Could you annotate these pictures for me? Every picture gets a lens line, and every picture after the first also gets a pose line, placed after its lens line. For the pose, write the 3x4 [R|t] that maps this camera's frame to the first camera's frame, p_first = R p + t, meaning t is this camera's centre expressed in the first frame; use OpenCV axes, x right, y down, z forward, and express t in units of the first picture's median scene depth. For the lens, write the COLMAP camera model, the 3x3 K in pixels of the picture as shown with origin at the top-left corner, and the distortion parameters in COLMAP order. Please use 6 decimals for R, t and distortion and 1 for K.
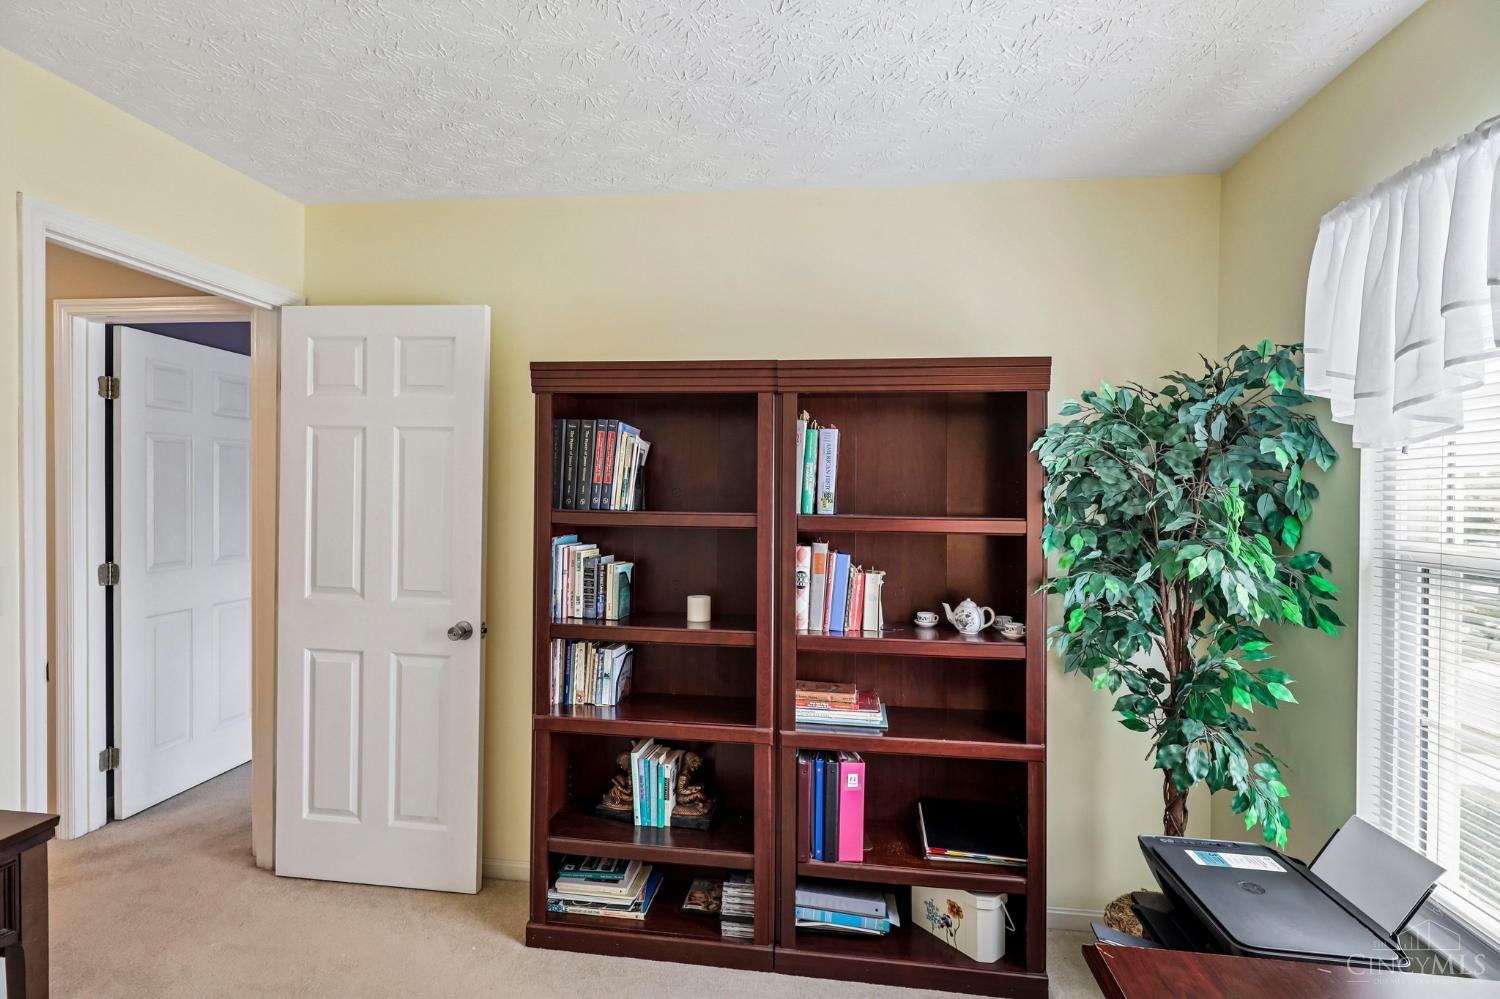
lens RADIAL K [[713.0, 0, 748.5], [0, 713.0, 509.8], [0, 0, 1]] dist [0.000946, 0.000229]
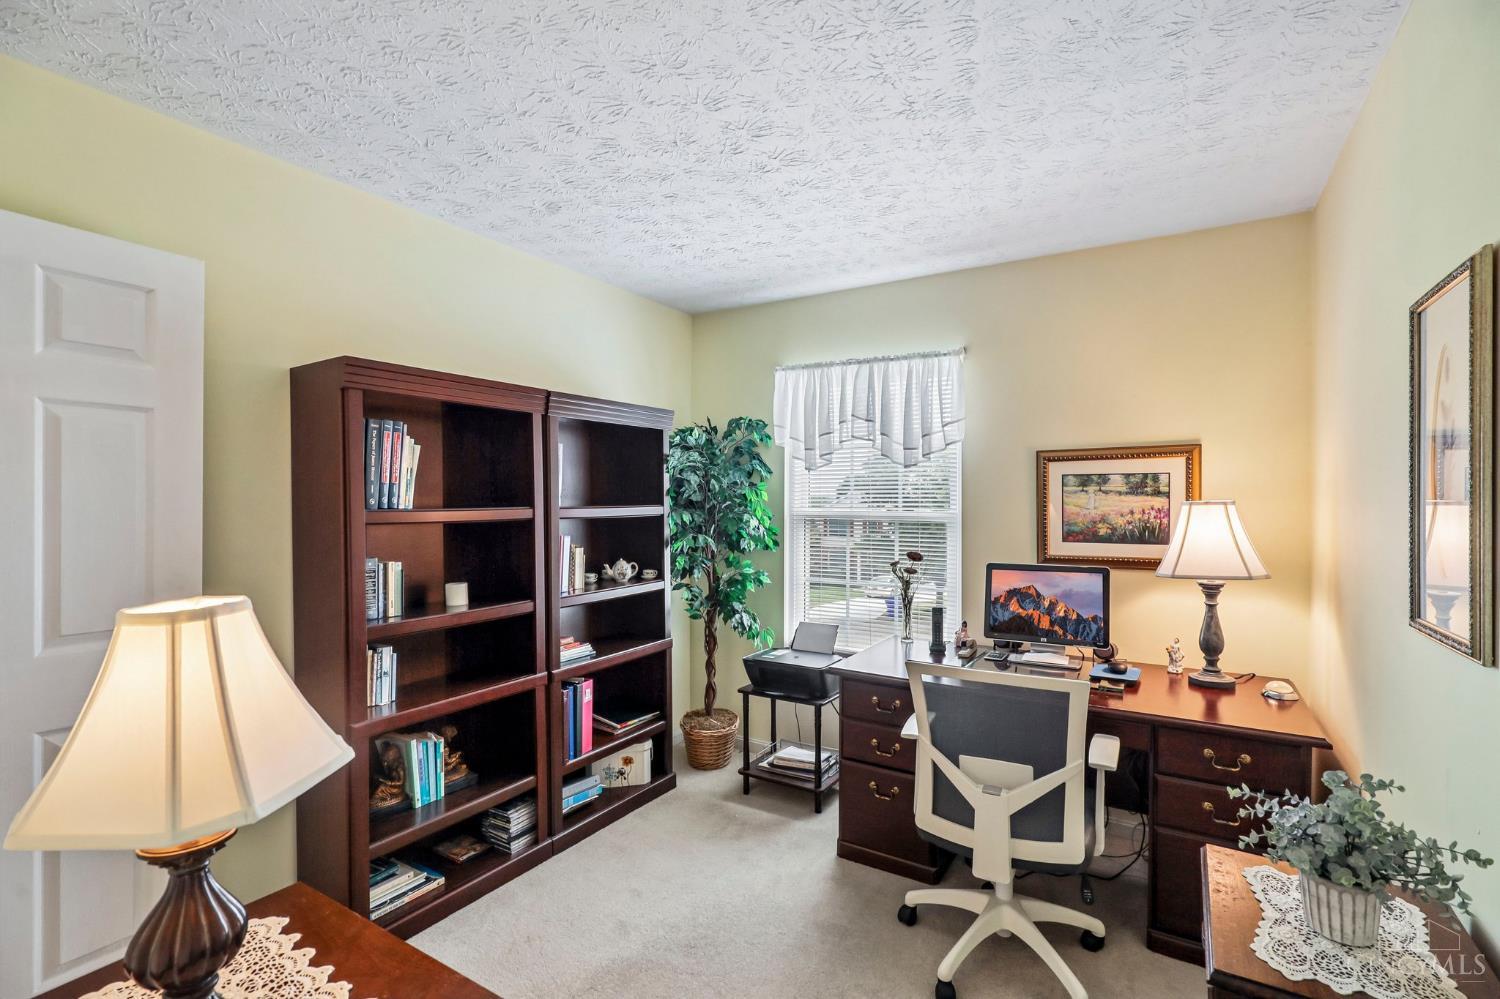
lens RADIAL K [[685.9, 0, 752.5], [0, 685.9, 502.8], [0, 0, 1]] dist [-0.002225, 0.000442]
pose [[0.421274, -0.027788, 0.906508, -0.886046], [0.021478, 0.999556, 0.020659, -0.017974], [-0.906679, 0.010766, 0.421684, 0.125240]]
